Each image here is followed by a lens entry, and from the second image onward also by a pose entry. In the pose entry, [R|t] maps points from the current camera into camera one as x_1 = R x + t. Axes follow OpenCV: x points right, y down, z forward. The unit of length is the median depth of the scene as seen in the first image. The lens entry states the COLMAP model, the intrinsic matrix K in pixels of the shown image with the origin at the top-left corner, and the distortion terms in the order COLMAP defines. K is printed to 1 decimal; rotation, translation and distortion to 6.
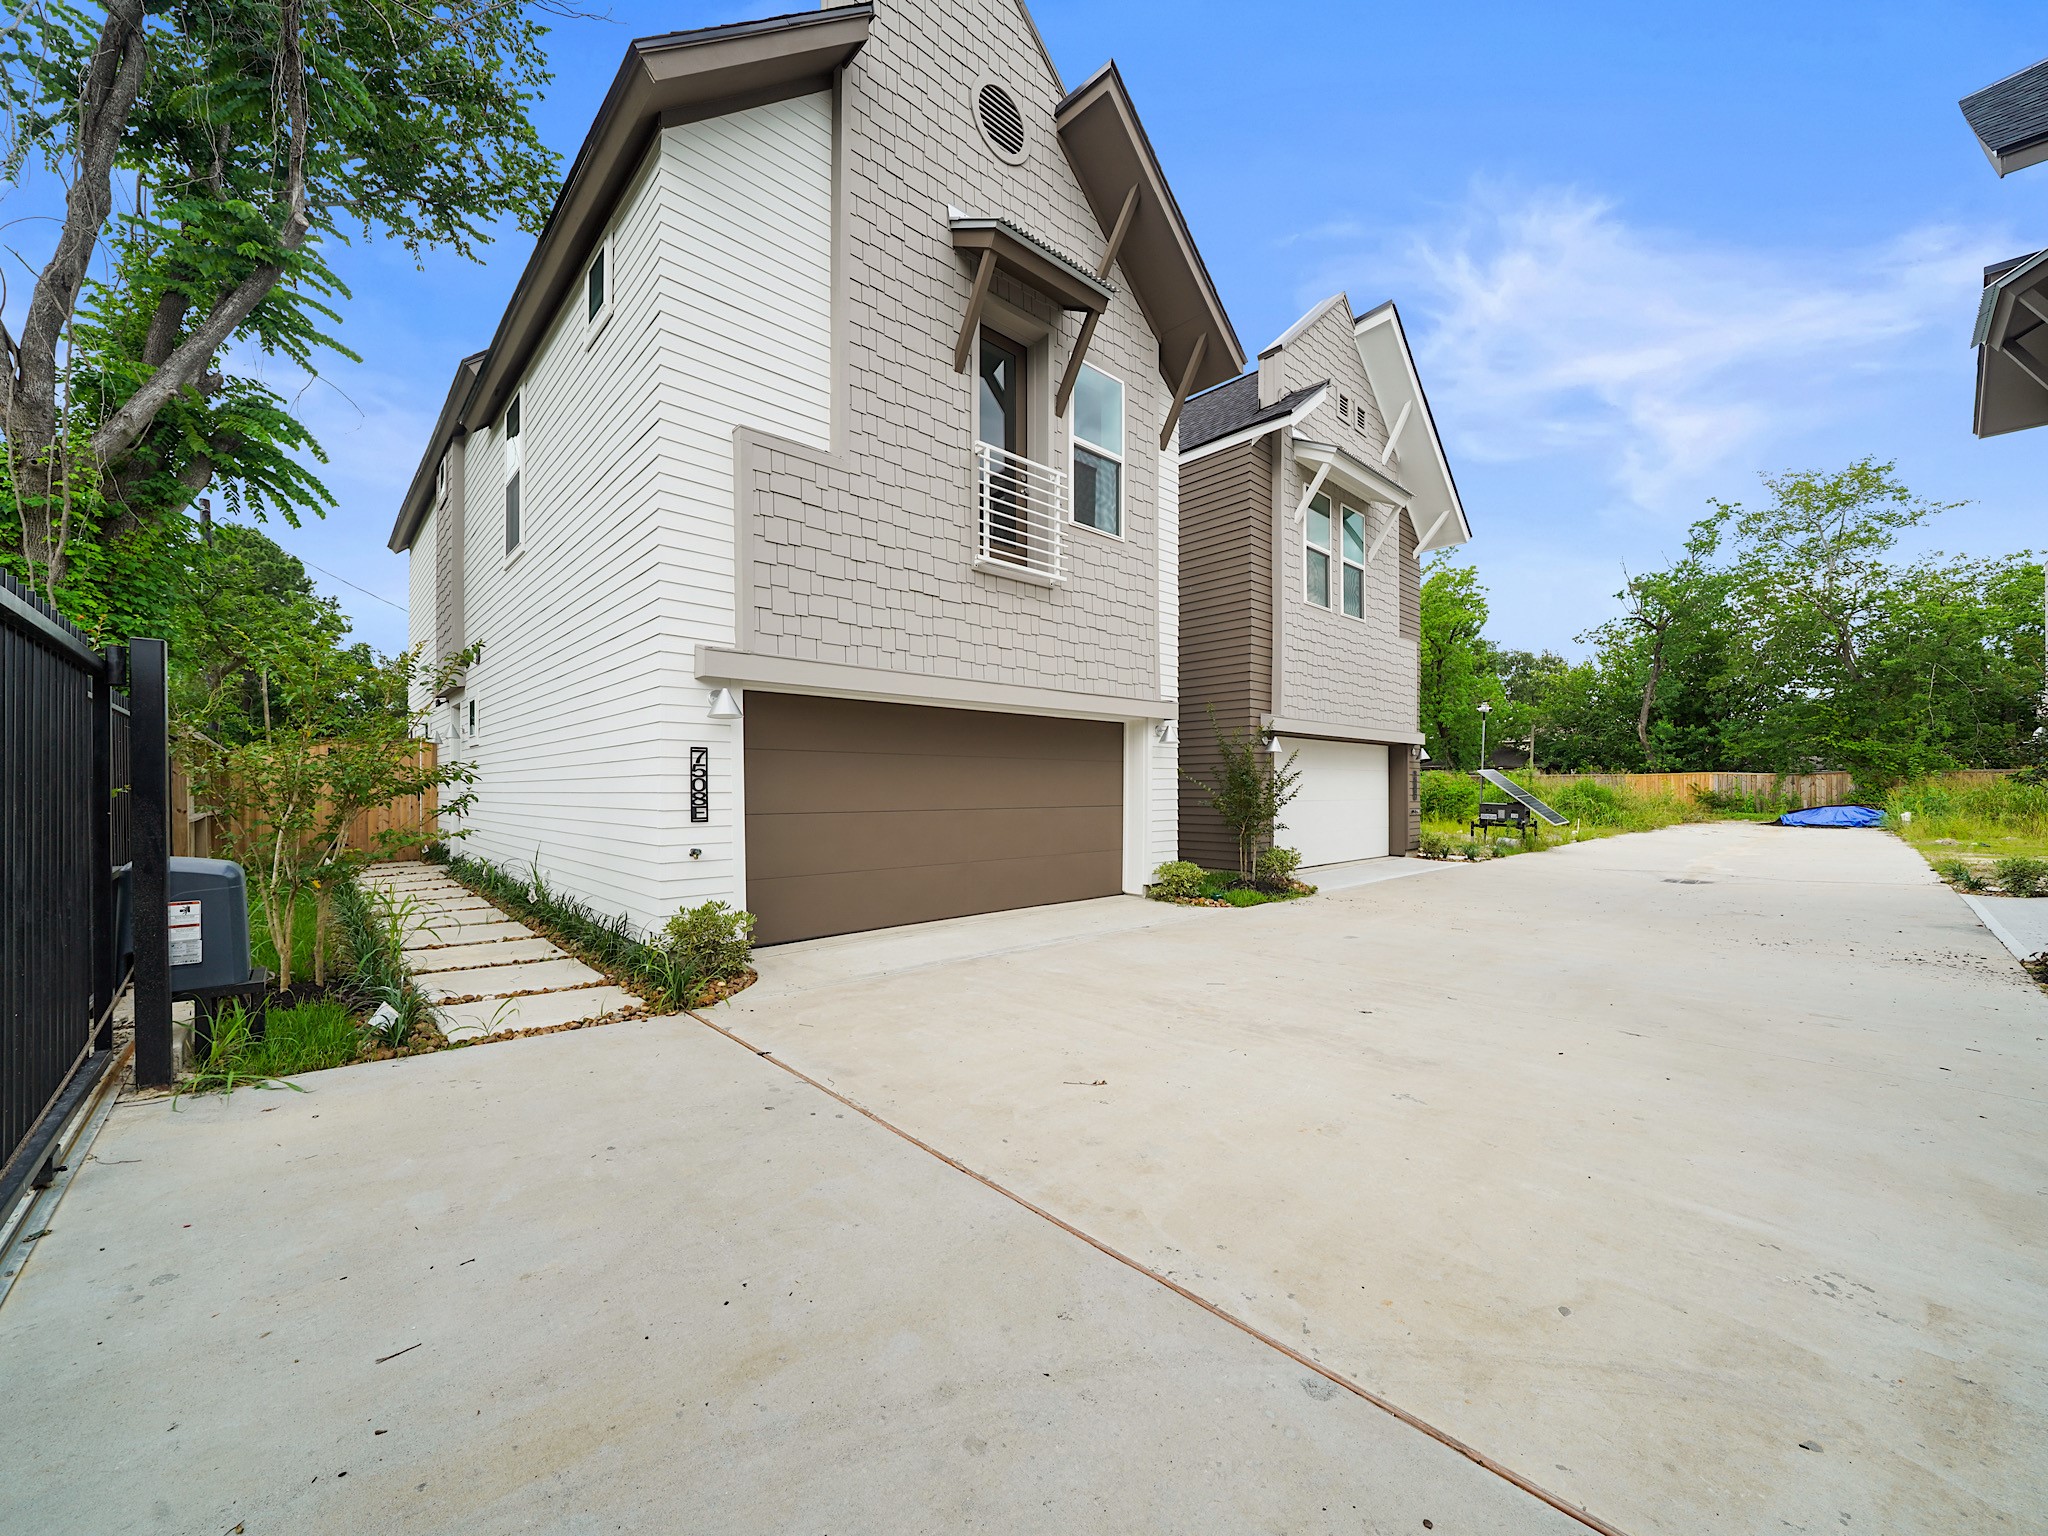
lens RADIAL K [[794.3, 0, 1021.9], [0, 794.3, 781.0], [0, 0, 1]] dist [-0.002826, -0.000428]
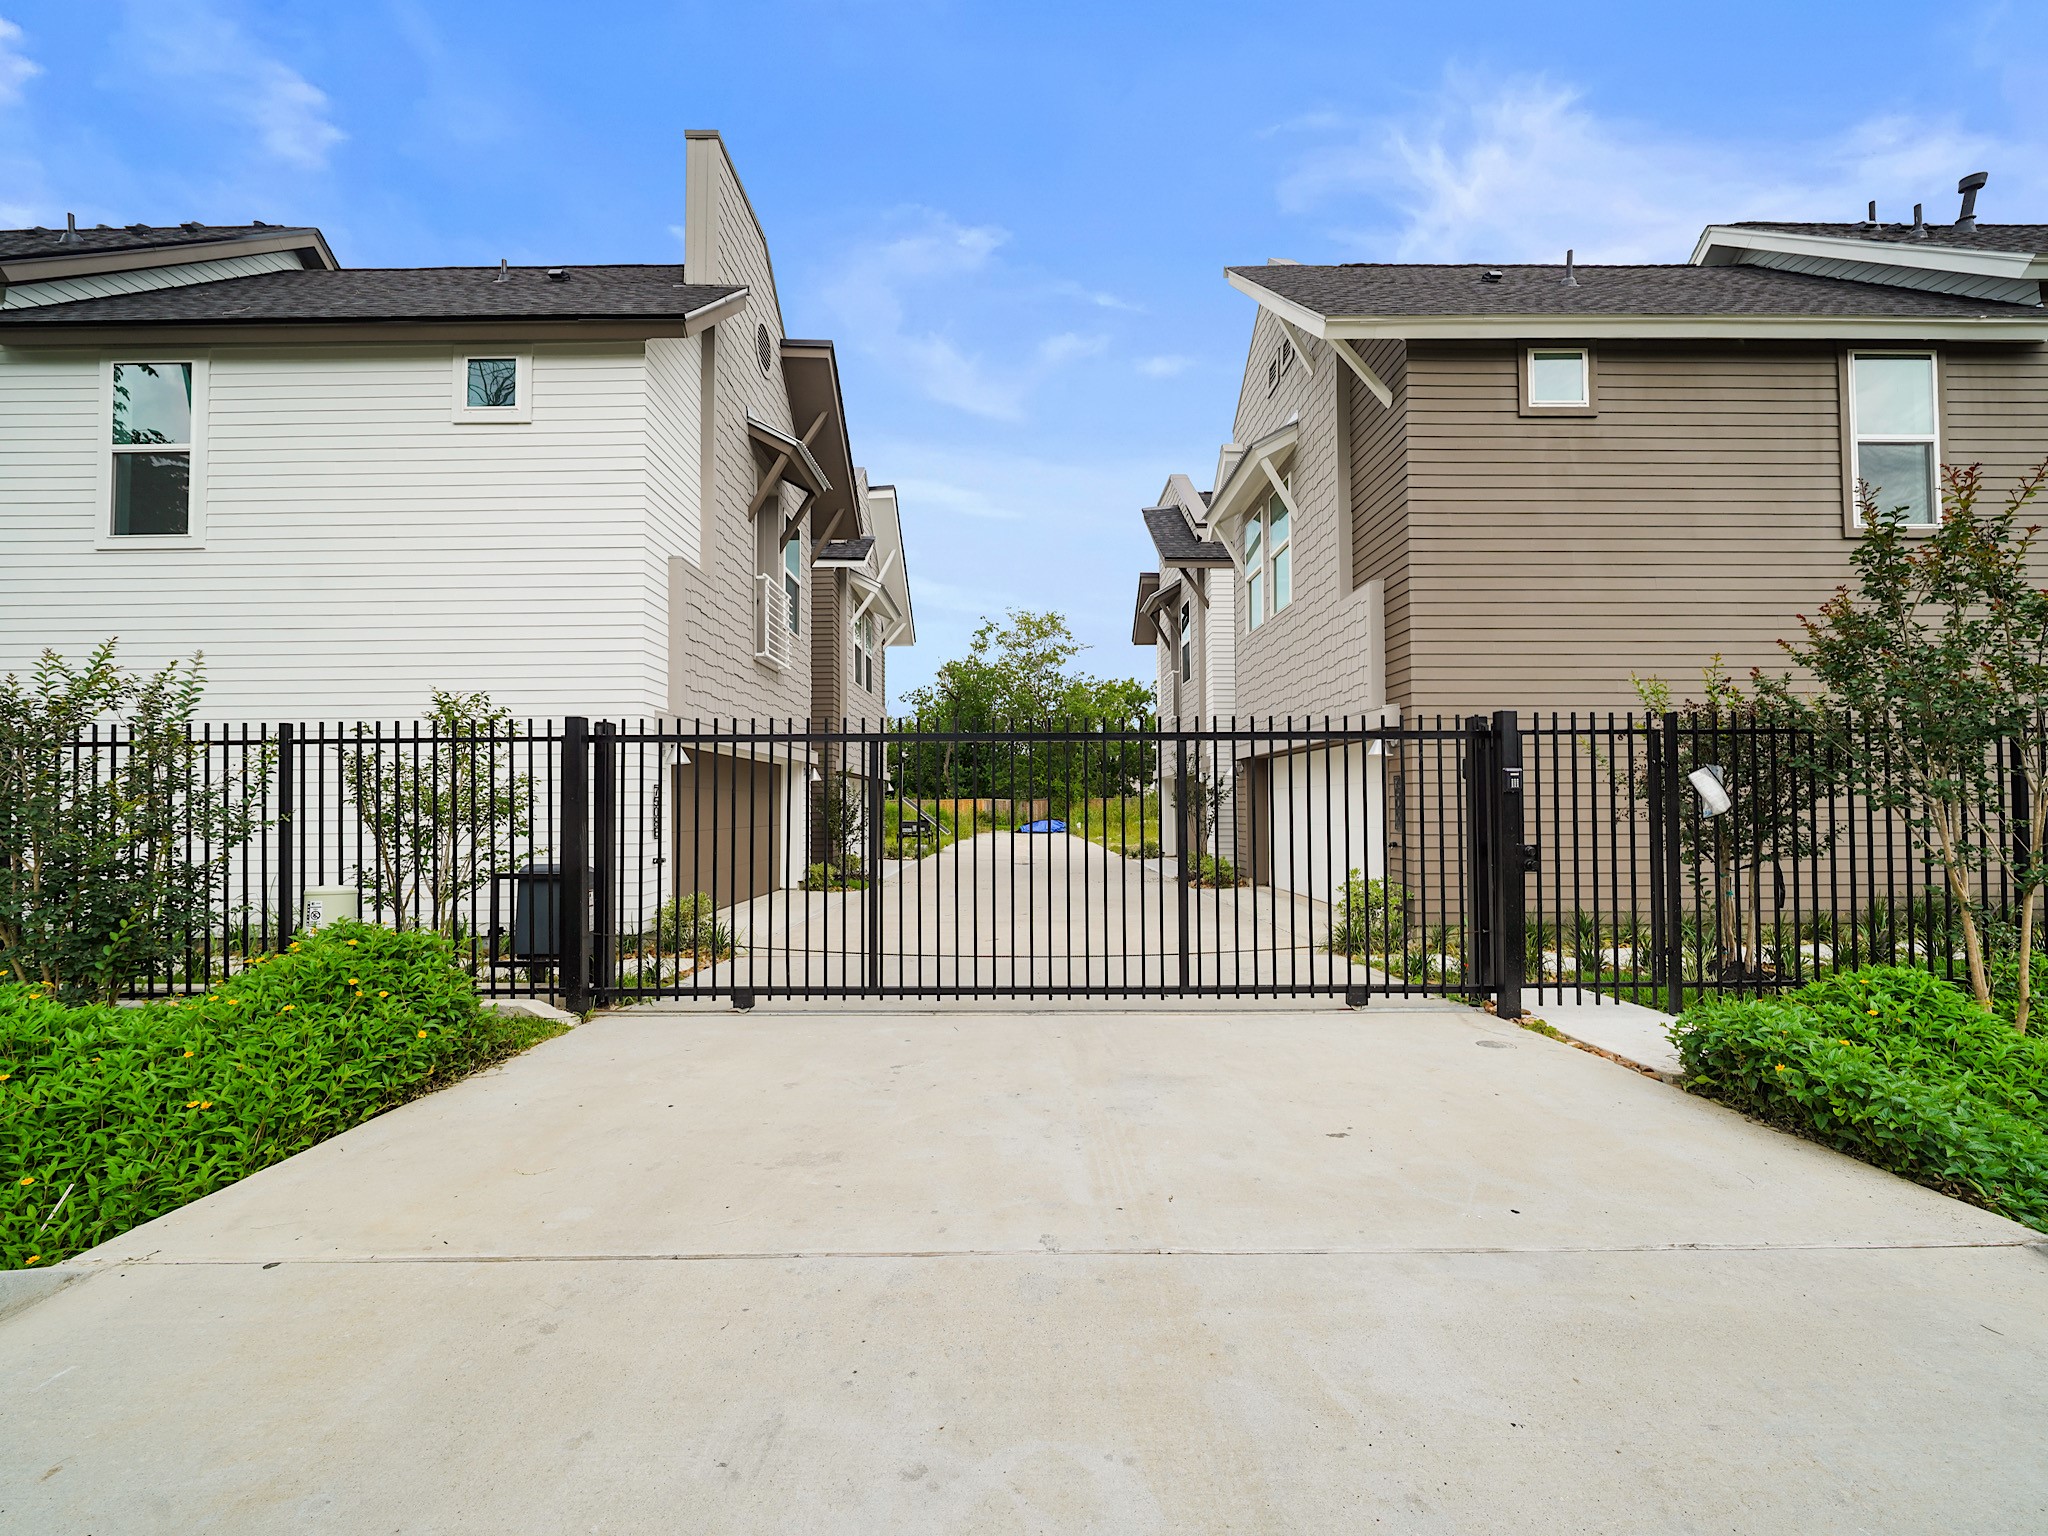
lens RADIAL K [[794.3, 0, 1021.4], [0, 794.3, 785.5], [0, 0, 1]] dist [-0.002826, -0.000428]
pose [[0.681117, 0.017386, 0.731968, -0.748896], [-0.001005, 0.999739, -0.022812, -0.007760], [-0.732174, 0.014802, 0.680957, -0.310265]]
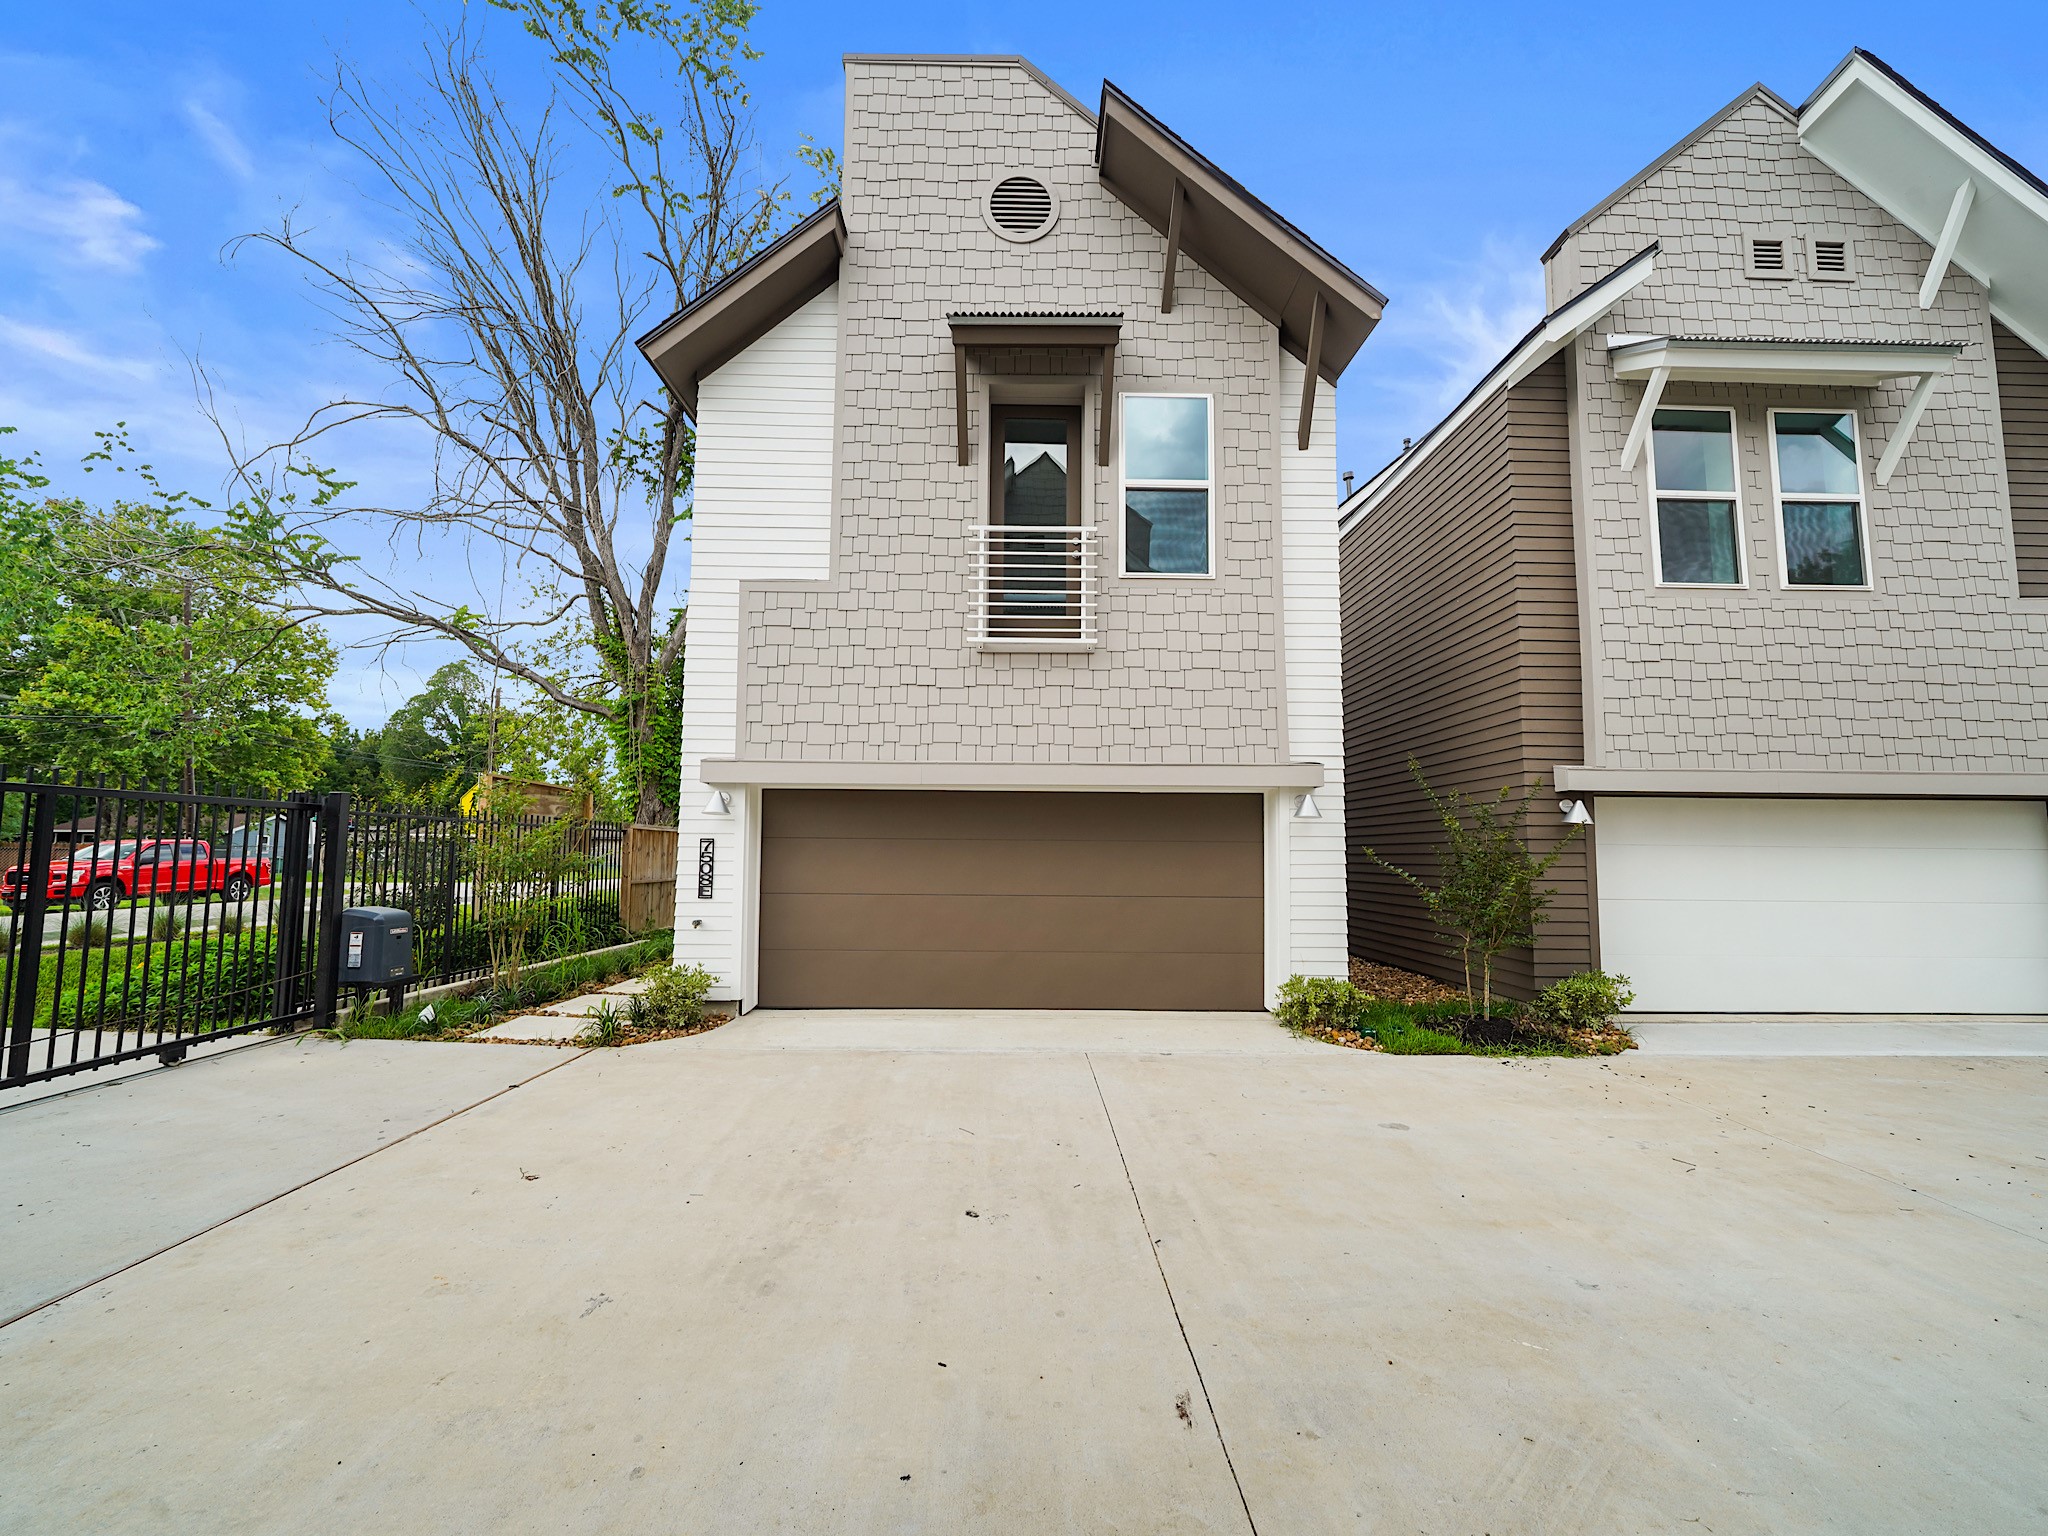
lens RADIAL K [[794.3, 0, 1021.0], [0, 794.3, 782.3], [0, 0, 1]] dist [-0.002826, -0.000428]
pose [[0.735851, -0.053251, -0.675046, 0.623730], [-0.003375, 0.996602, -0.082295, -0.022593], [0.677135, 0.062836, 0.733171, 0.314211]]
